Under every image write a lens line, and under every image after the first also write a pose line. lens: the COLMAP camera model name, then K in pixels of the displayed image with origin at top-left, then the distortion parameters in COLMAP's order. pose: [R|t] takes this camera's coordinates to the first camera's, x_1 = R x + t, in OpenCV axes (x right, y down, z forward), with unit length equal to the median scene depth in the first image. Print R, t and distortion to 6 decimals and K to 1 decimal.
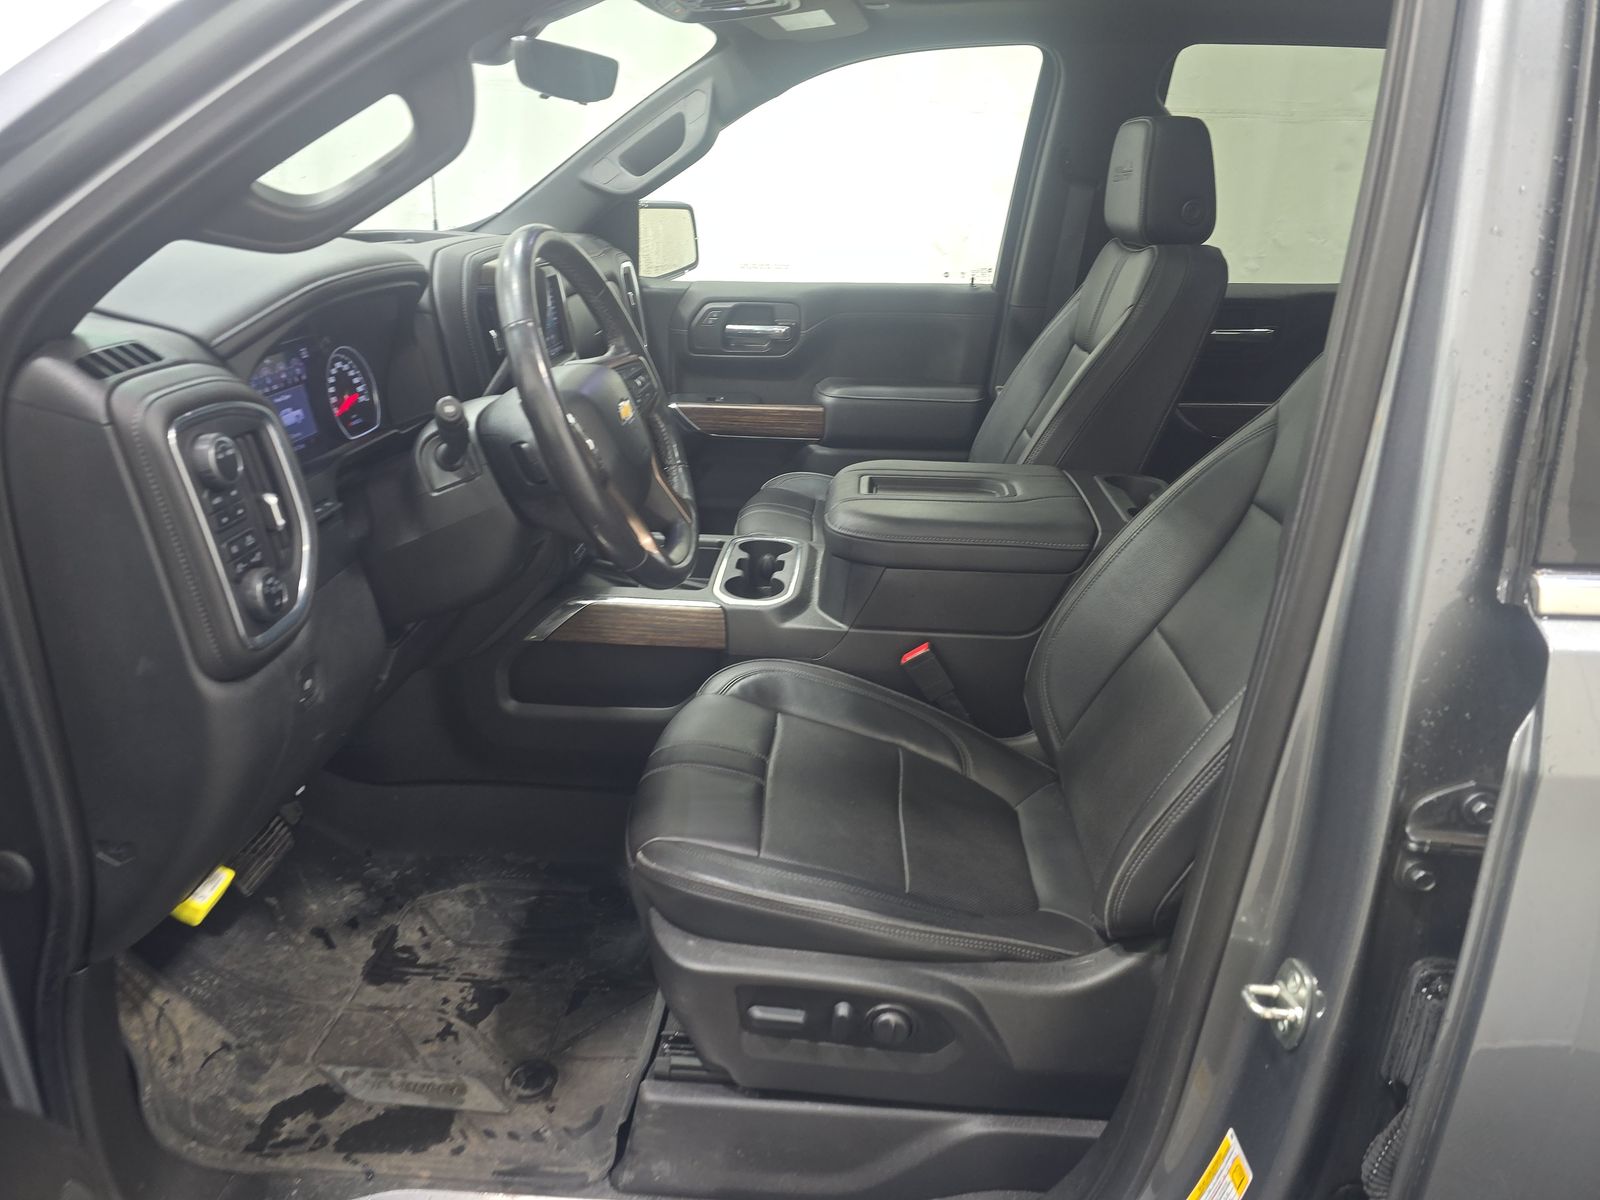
lens RADIAL K [[1077.0, 0, 807.3], [0, 1077.0, 605.8], [0, 0, 1]] dist [0.053693, -0.062583]
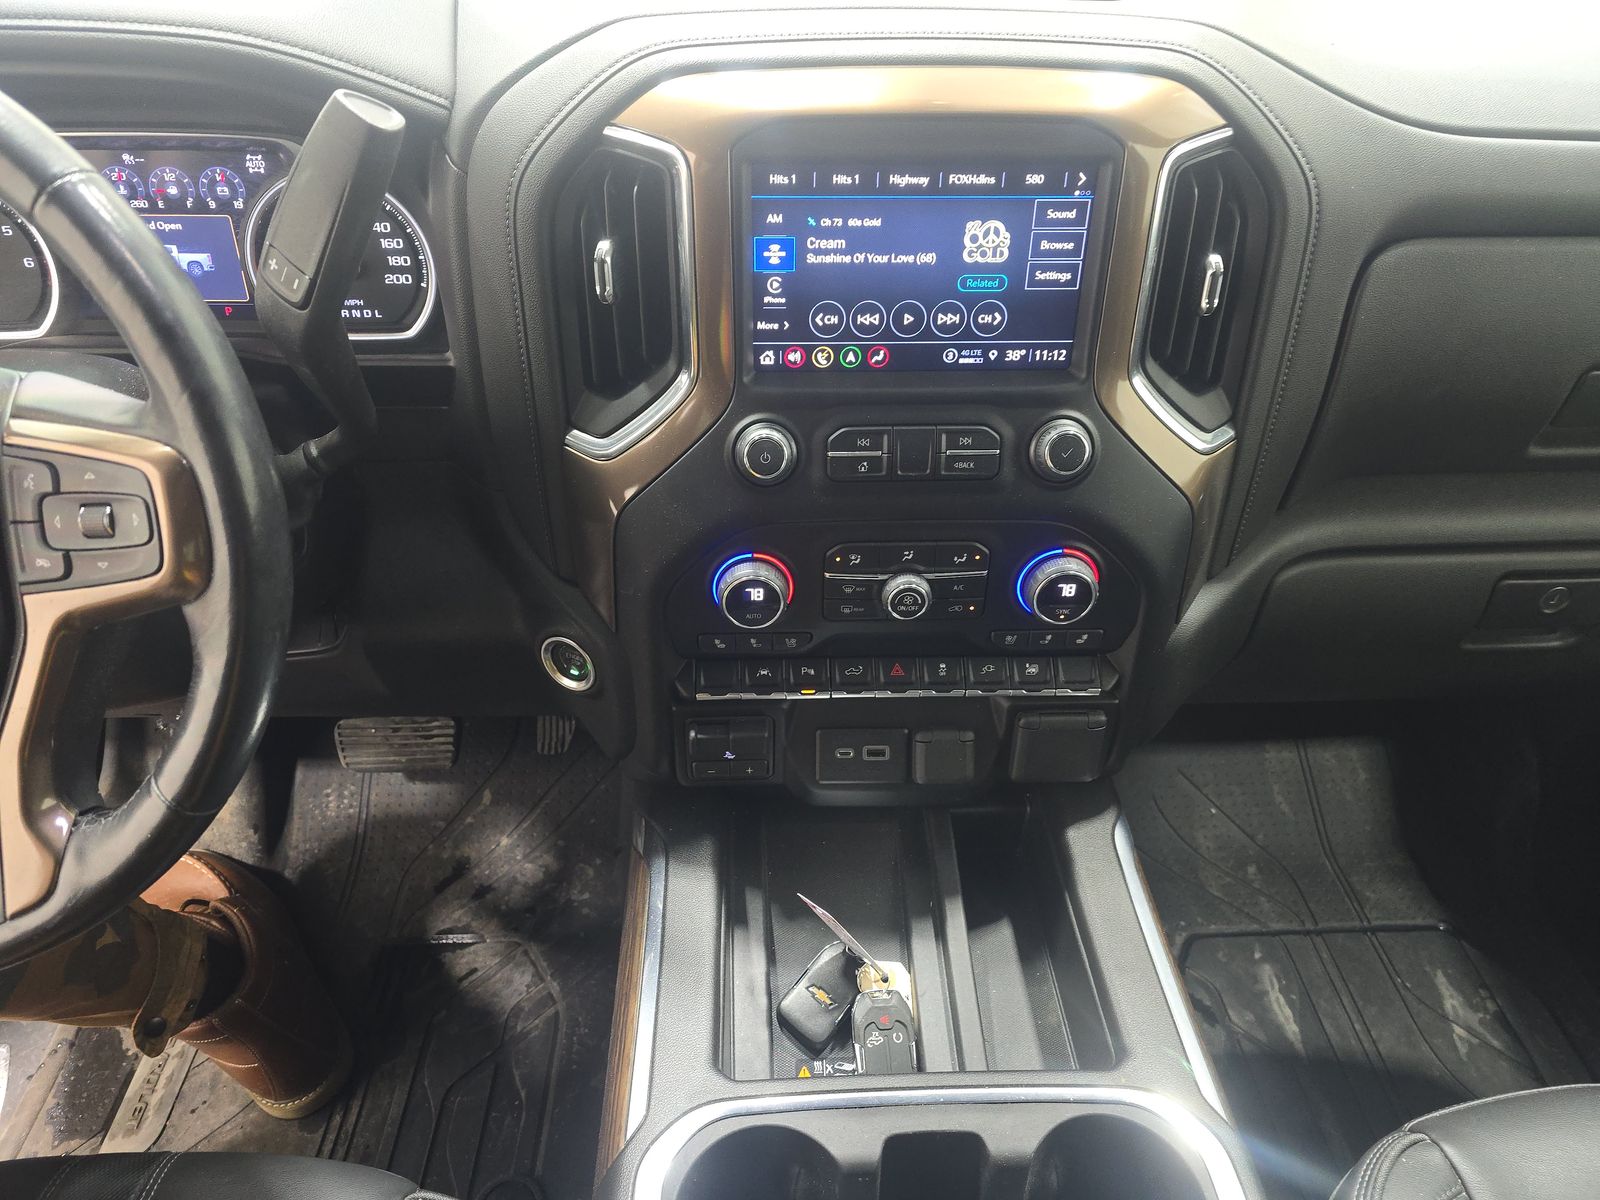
lens RADIAL K [[1068.7, 0, 800.0], [0, 1068.7, 600.0], [0, 0, 1]] dist [0.064708, -0.066426]
pose [[0.094249, 0.579386, -0.809585, 0.149996], [-0.381674, 0.772098, 0.508125, -0.459297], [0.919479, 0.261107, 0.293906, 1.175770]]
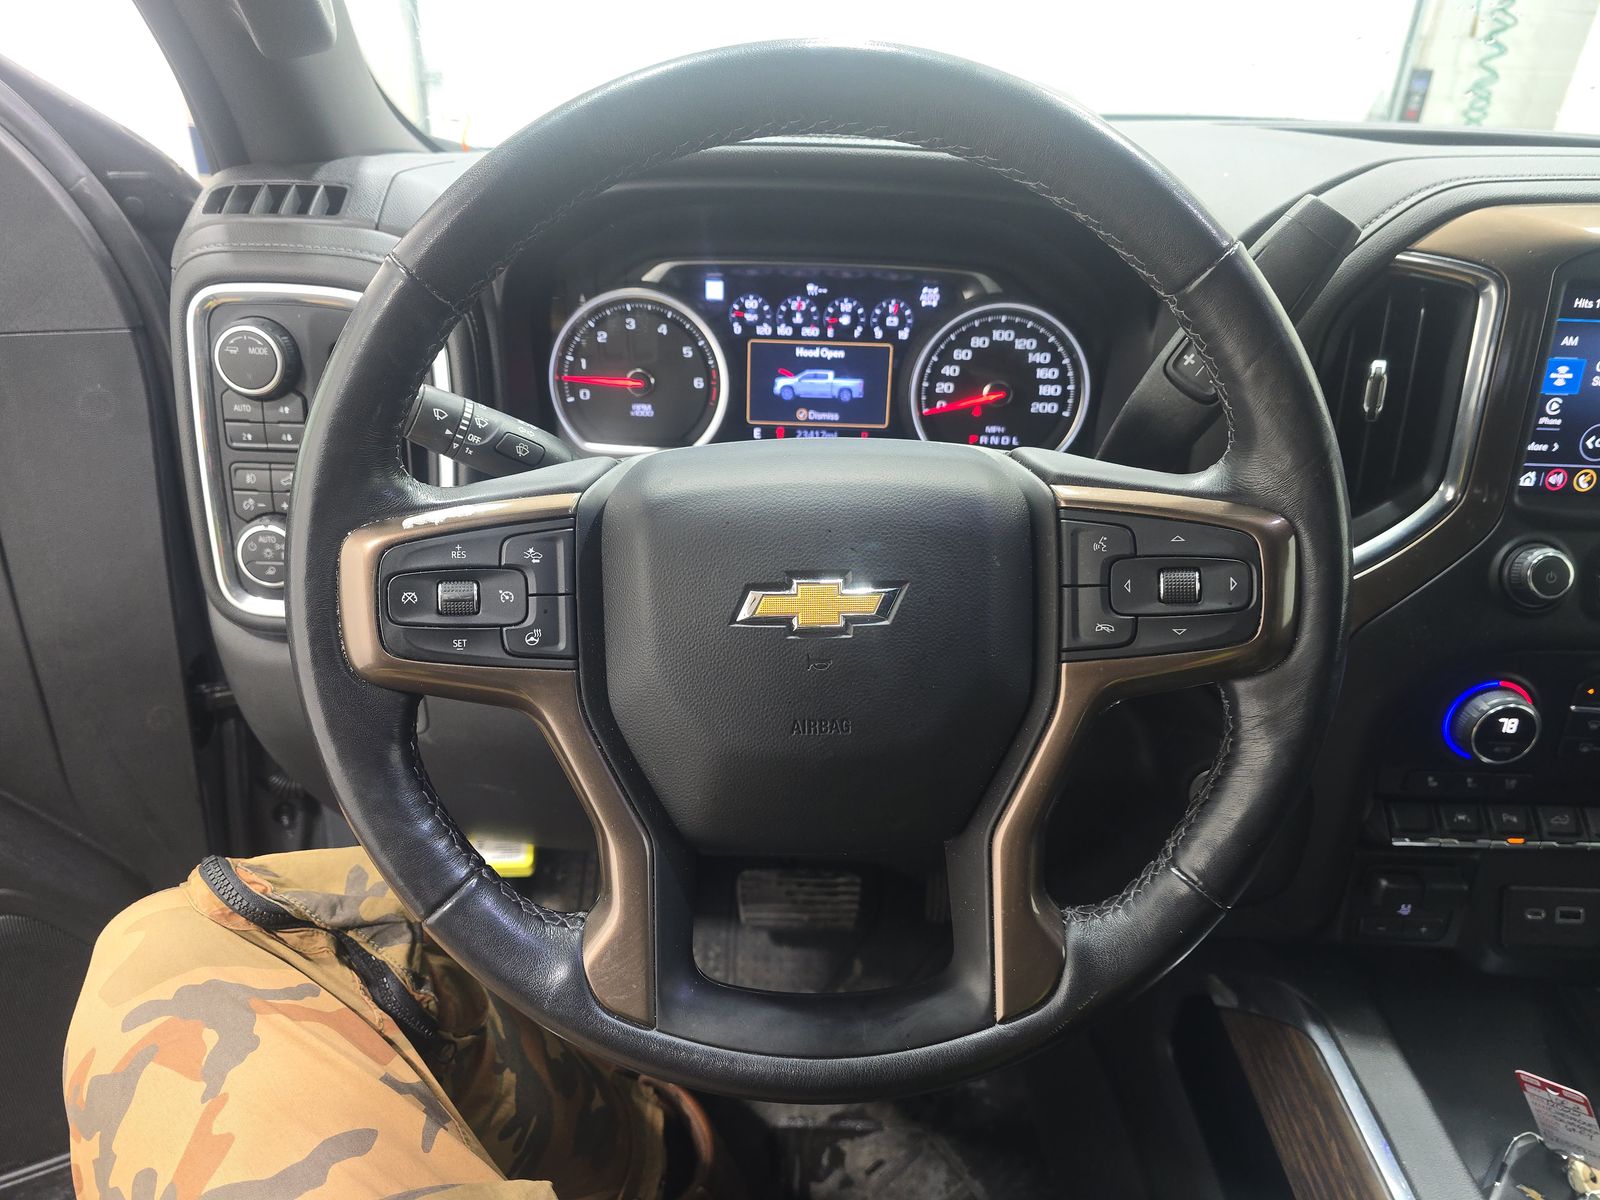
lens RADIAL K [[1077.0, 0, 807.3], [0, 1077.0, 605.8], [0, 0, 1]] dist [0.053693, -0.062583]
pose [[0.045859, 0.428938, -0.902169, 0.132171], [-0.397583, 0.836345, 0.377432, -0.292600], [0.916420, 0.341378, 0.208892, 0.892610]]
